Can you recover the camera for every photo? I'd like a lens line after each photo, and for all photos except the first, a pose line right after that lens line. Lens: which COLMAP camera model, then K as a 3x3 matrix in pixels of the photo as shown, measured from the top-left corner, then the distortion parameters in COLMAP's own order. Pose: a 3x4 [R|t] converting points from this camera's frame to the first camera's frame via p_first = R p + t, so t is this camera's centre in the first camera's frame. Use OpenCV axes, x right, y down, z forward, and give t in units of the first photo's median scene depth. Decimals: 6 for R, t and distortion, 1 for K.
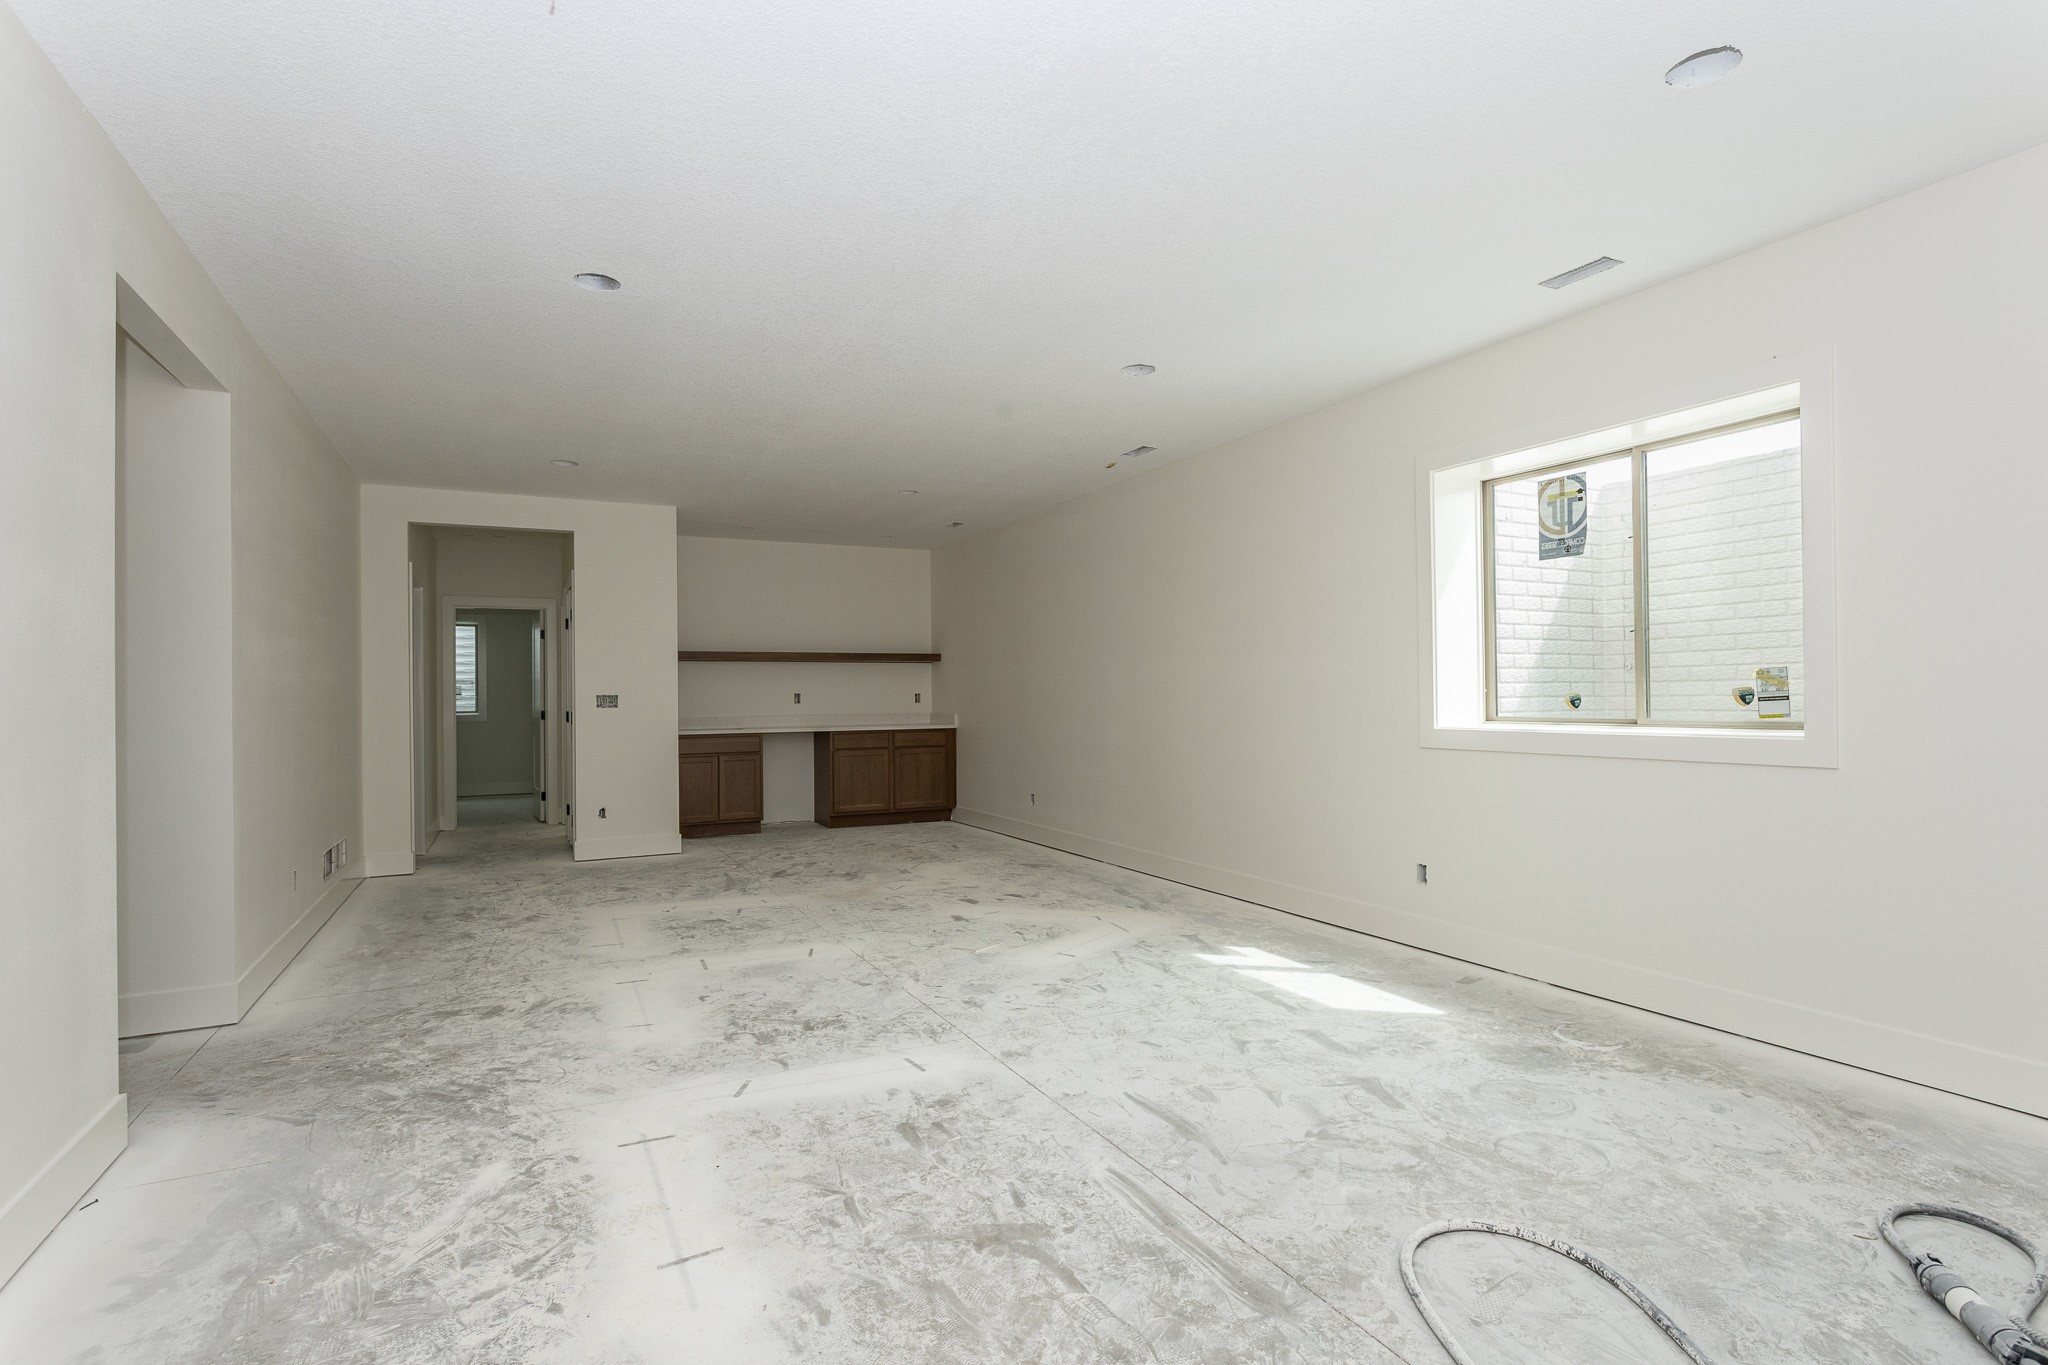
lens RADIAL K [[1016.3, 0, 1024.0], [0, 1016.3, 682.5], [0, 0, 1]] dist [-0.006042, 0.000657]
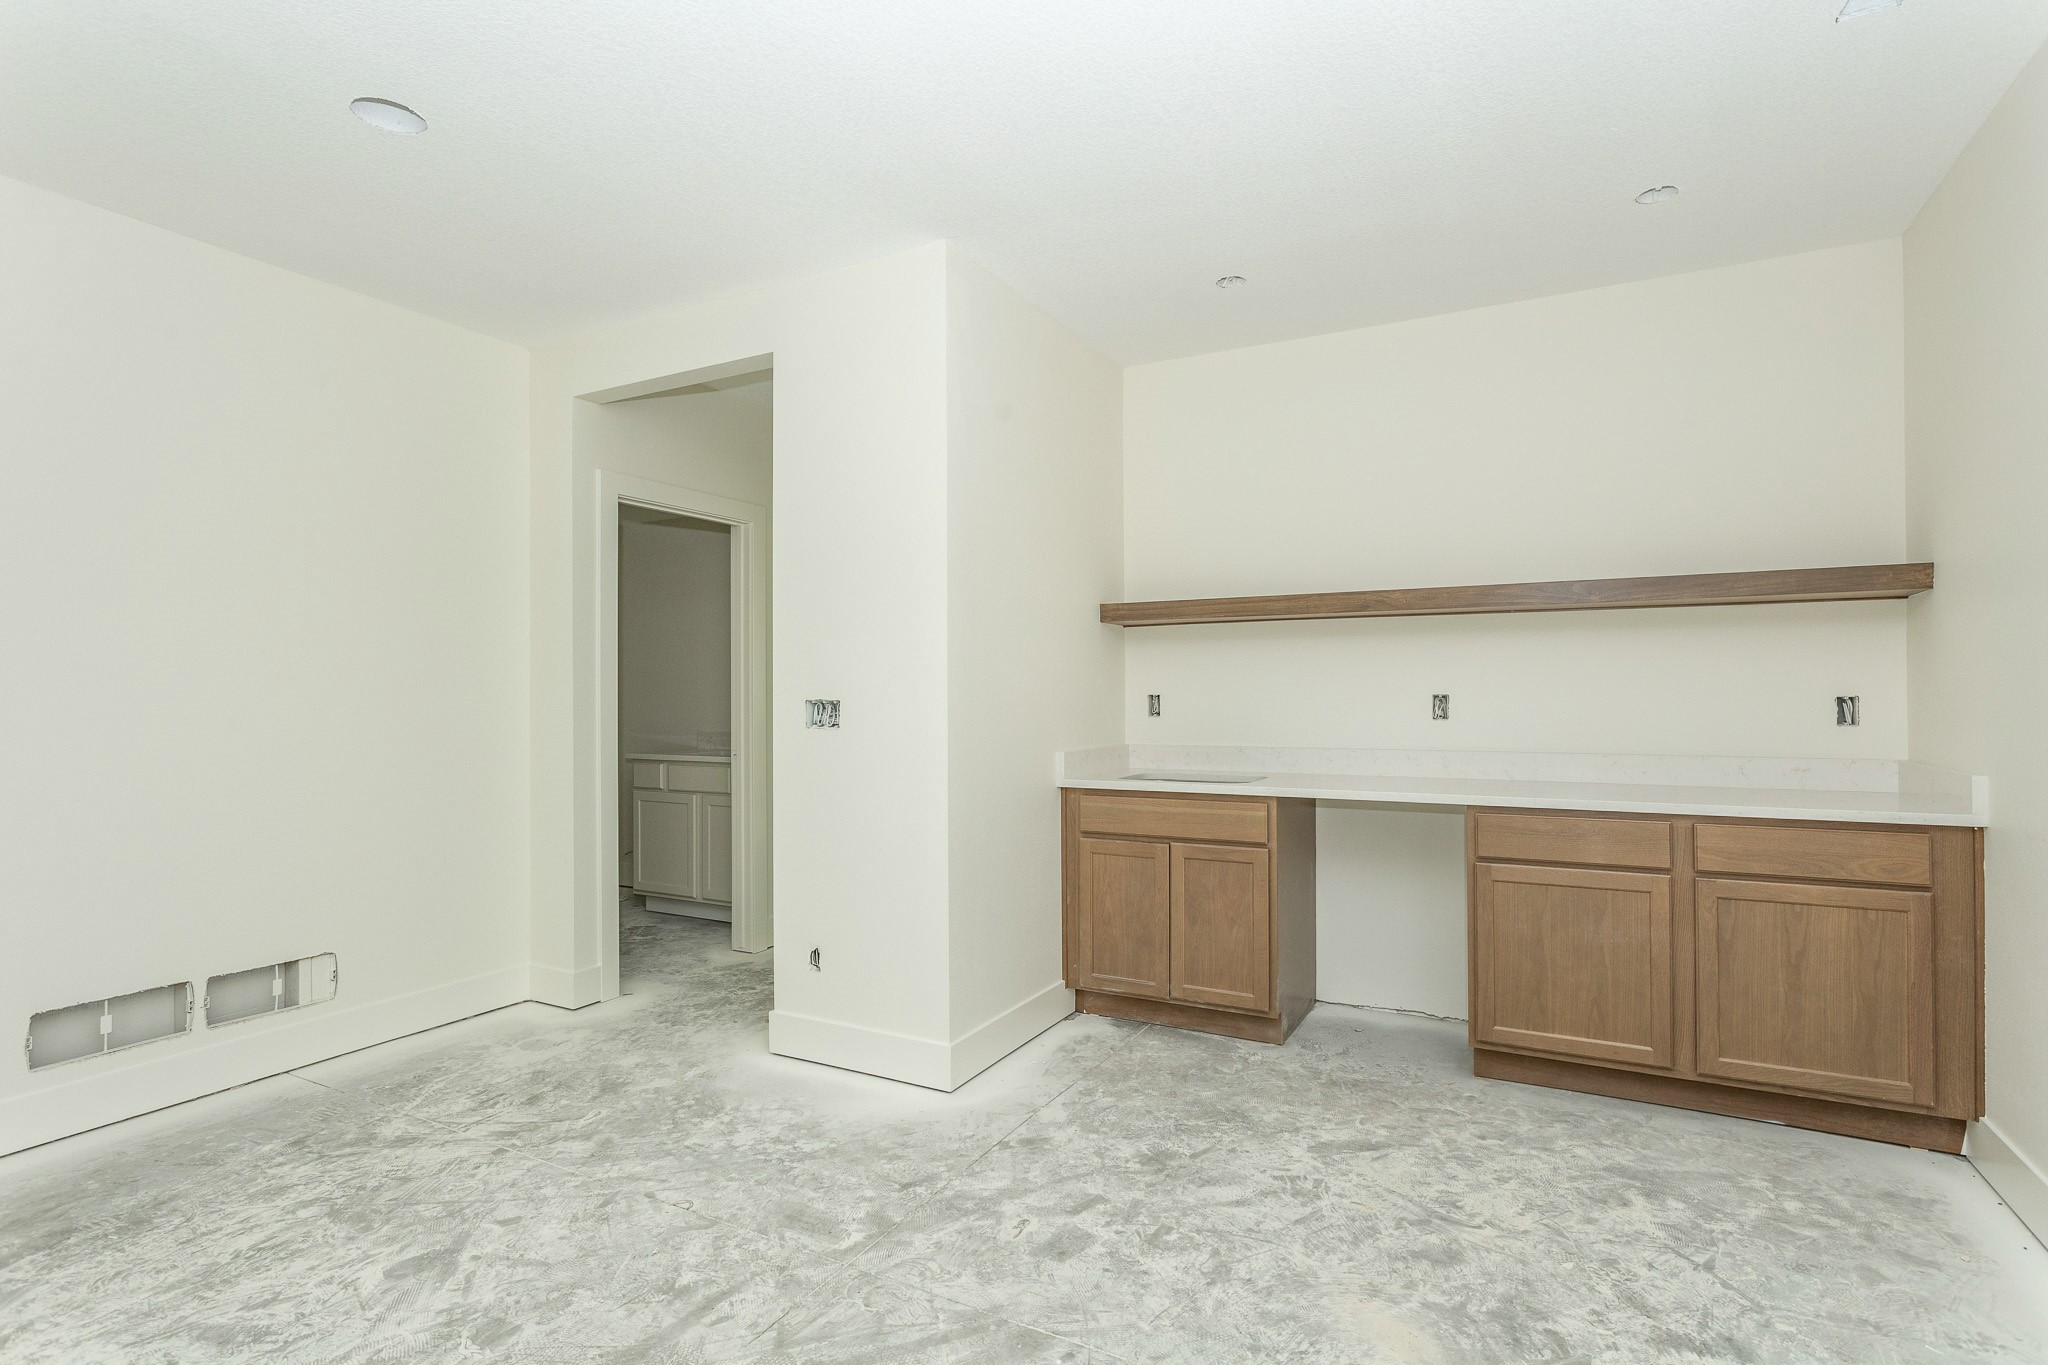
lens RADIAL K [[1016.3, 0, 1024.0], [0, 1016.3, 682.5], [0, 0, 1]] dist [-0.006042, 0.000657]
pose [[0.536975, -0.007967, -0.843561, 0.022820], [0.007809, 0.999960, -0.004473, 0.006021], [0.843562, -0.004185, 0.537015, 0.655357]]
